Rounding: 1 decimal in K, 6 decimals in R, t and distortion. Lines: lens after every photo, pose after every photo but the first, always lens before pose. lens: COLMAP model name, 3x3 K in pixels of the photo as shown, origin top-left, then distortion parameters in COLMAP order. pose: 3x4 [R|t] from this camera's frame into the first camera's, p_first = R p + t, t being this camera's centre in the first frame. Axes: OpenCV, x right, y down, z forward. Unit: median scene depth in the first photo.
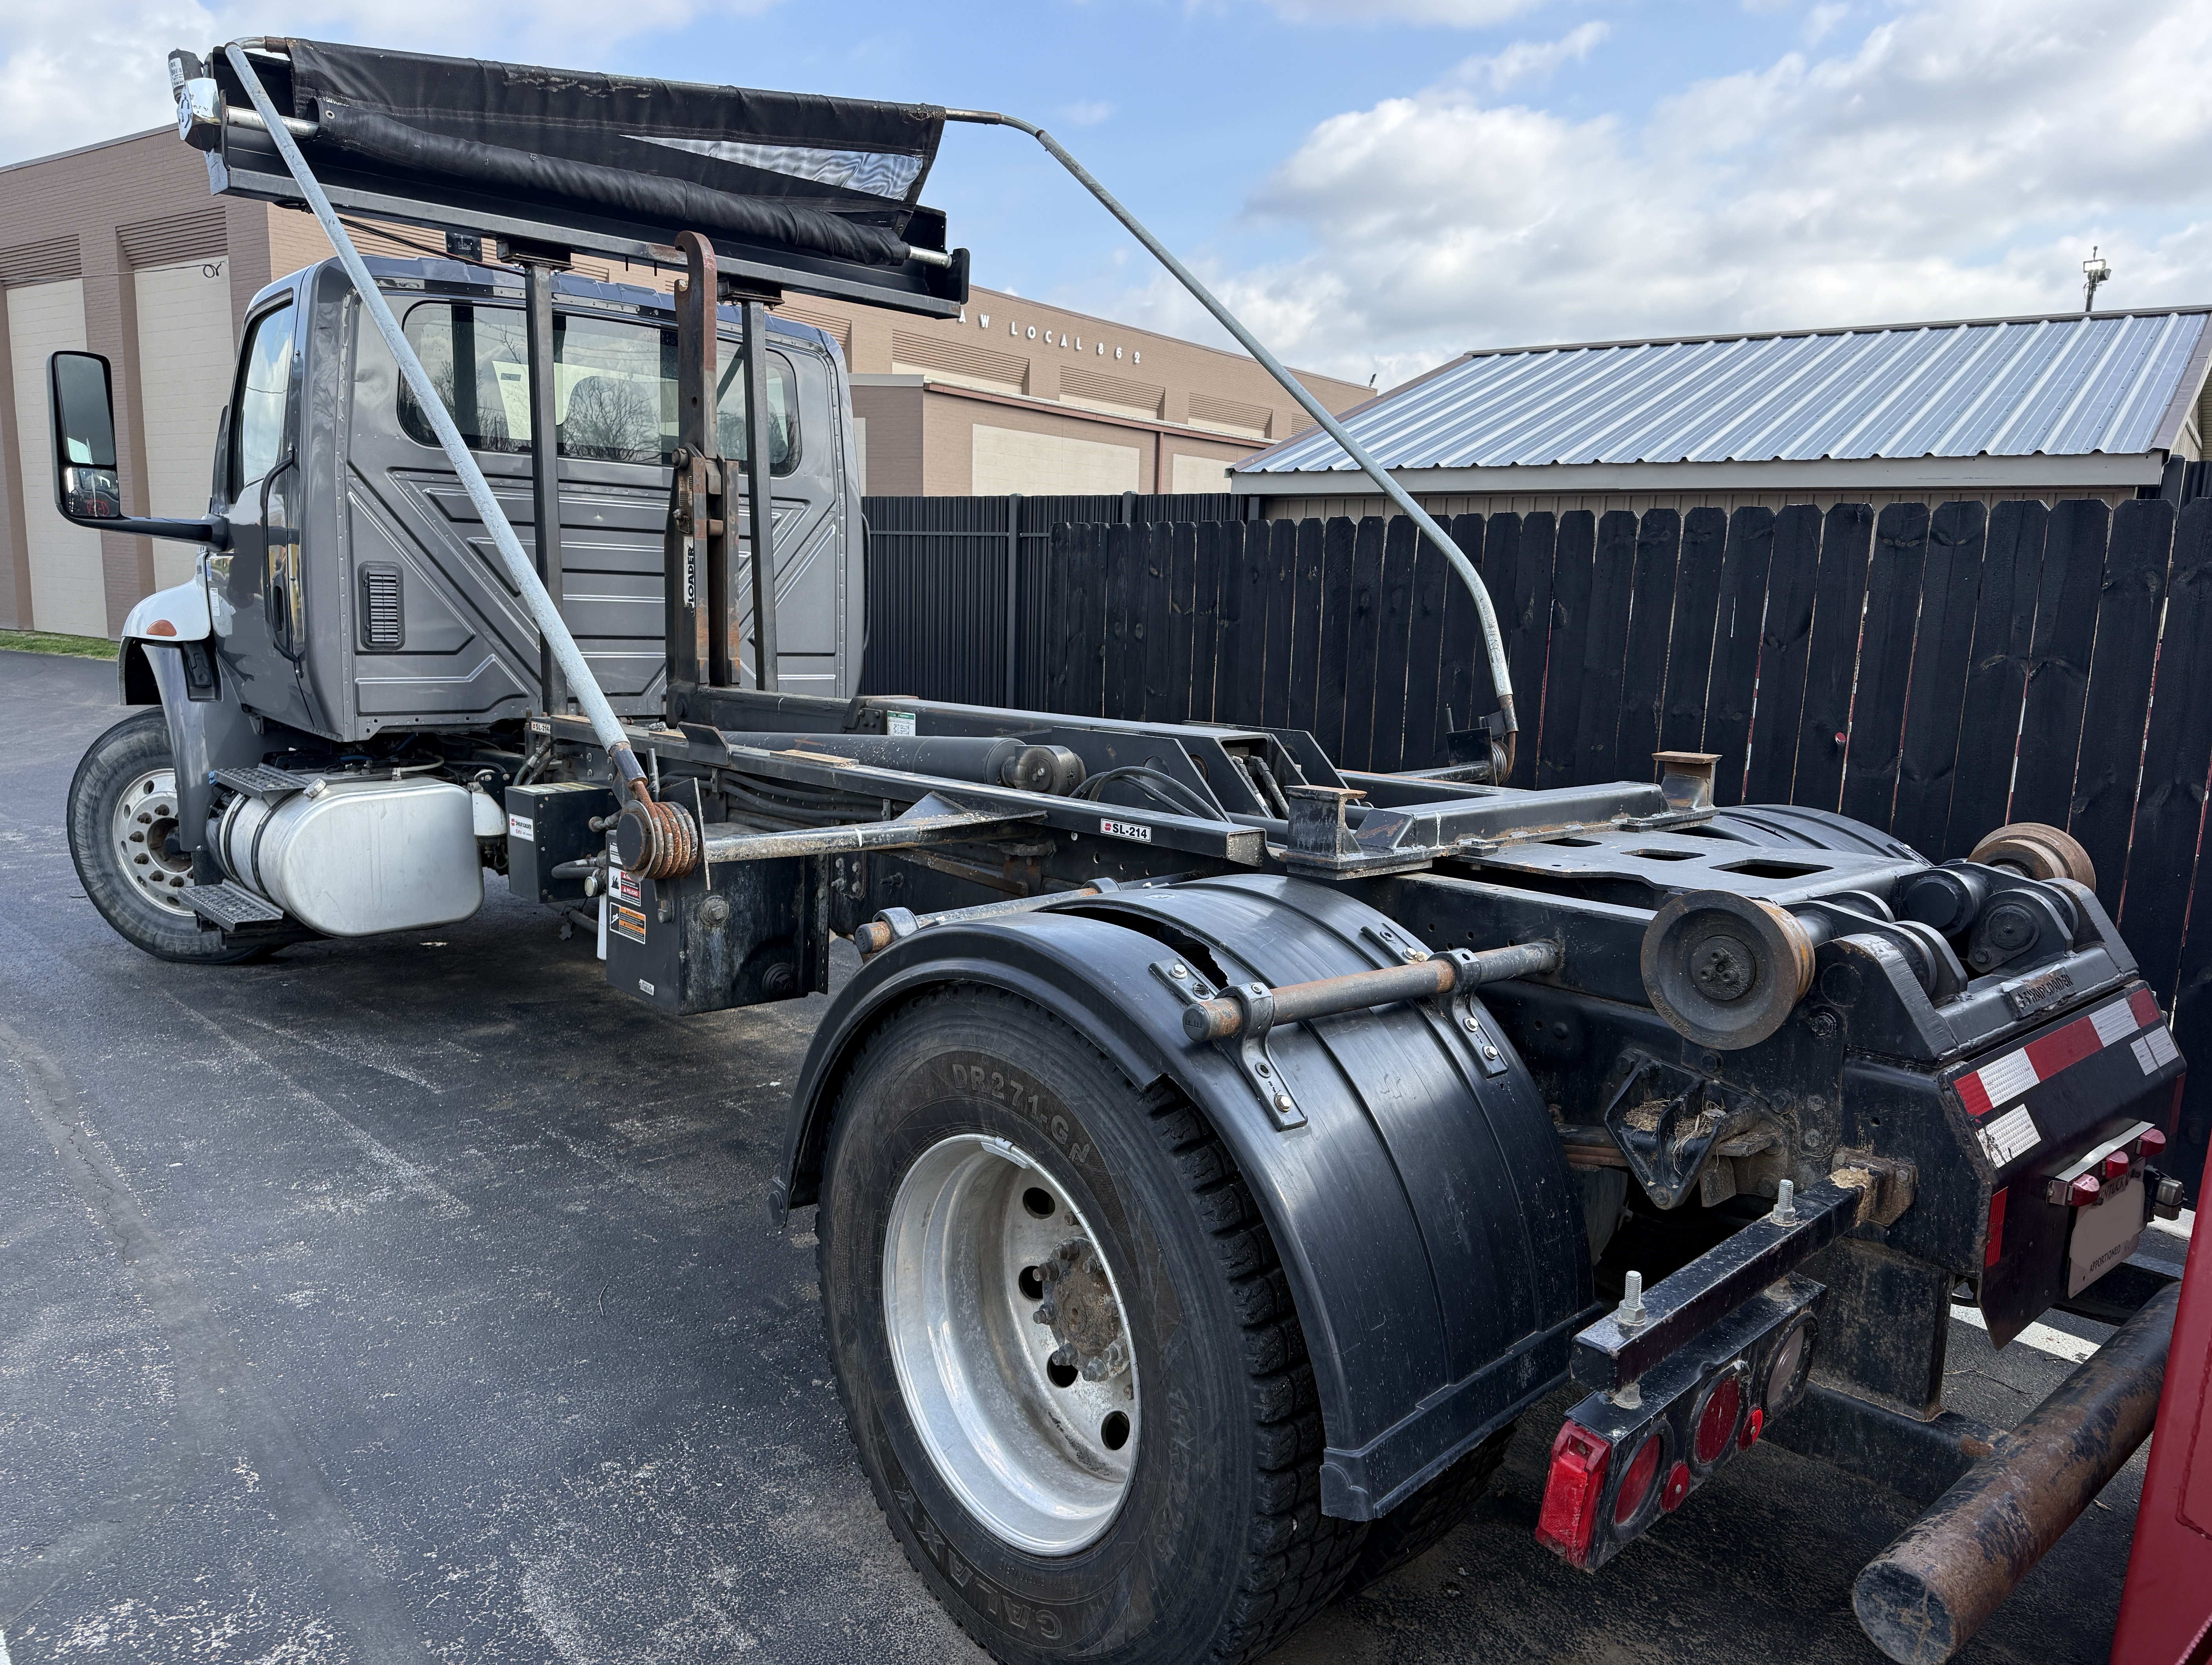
lens RADIAL K [[1586.5, 0, 1105.6], [0, 1586.5, 843.0], [0, 0, 1]] dist [0.023942, -0.019024]
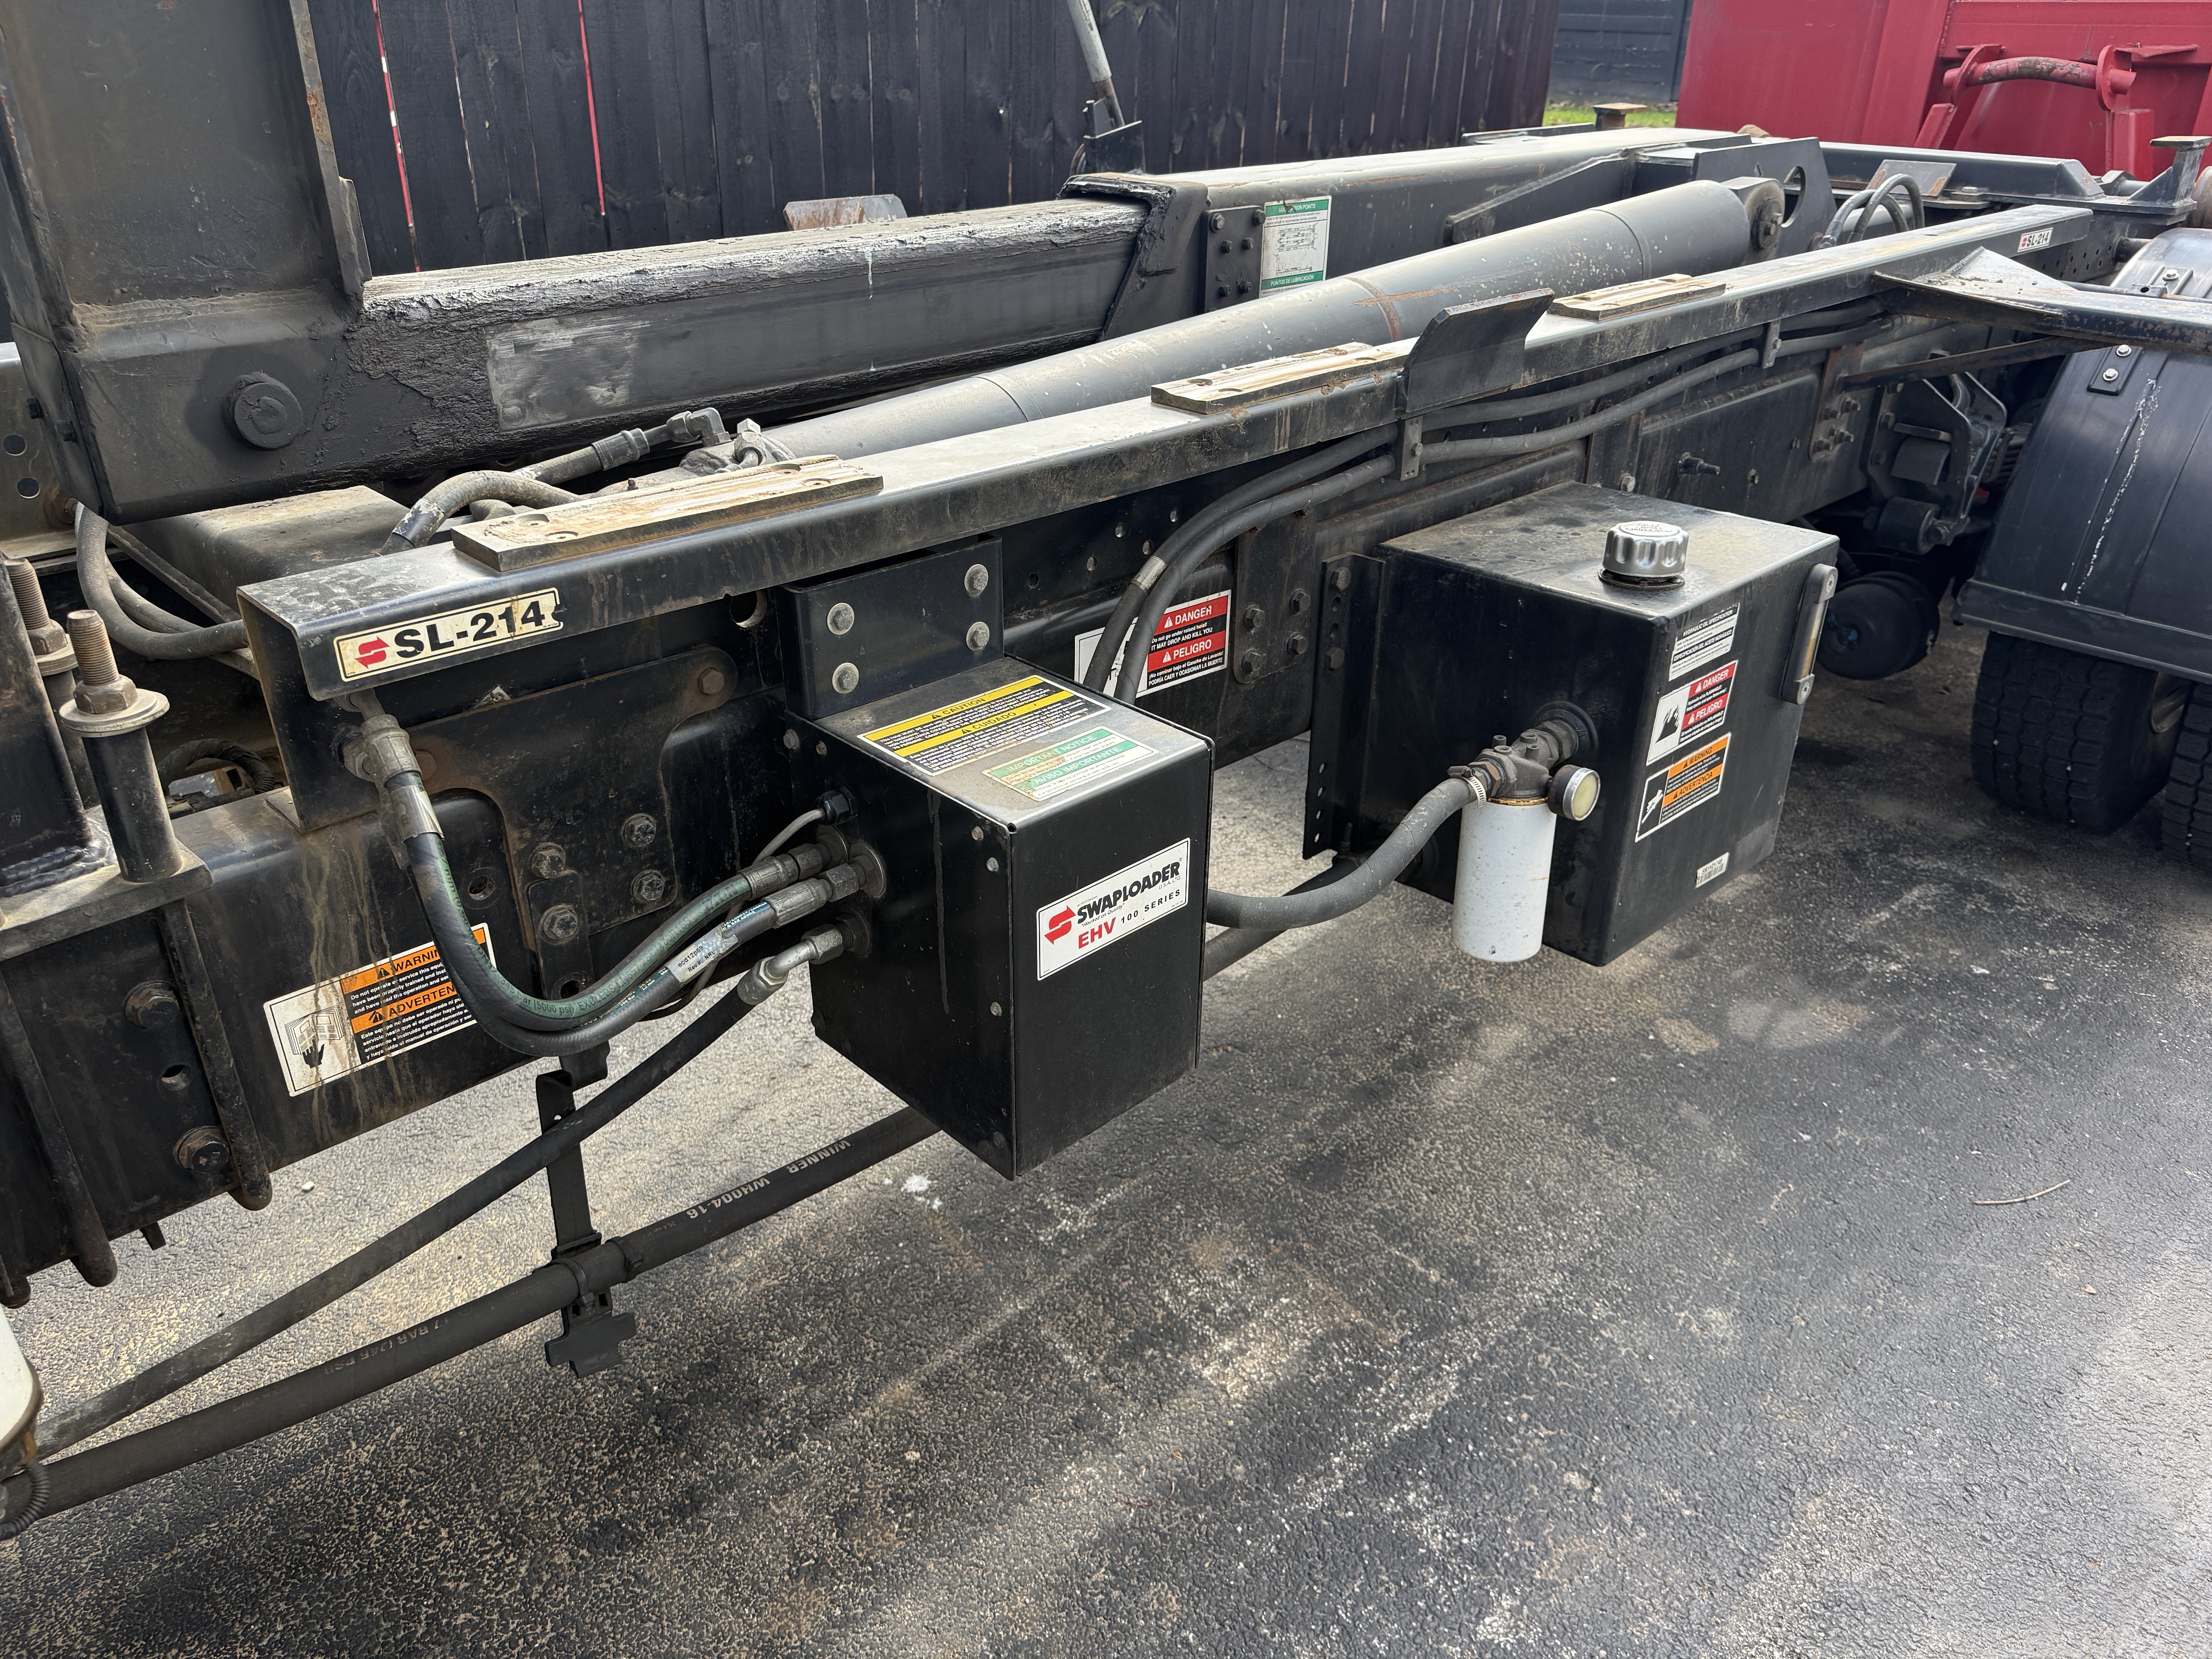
lens RADIAL K [[1586.3, 0, 1095.3], [0, 1586.3, 839.1], [0, 0, 1]] dist [0.023942, -0.019024]
pose [[-0.035919, -0.488215, 0.871984, -0.520069], [0.141222, 0.861311, 0.488057, -0.130649], [-0.989326, 0.140674, 0.038009, 0.874466]]
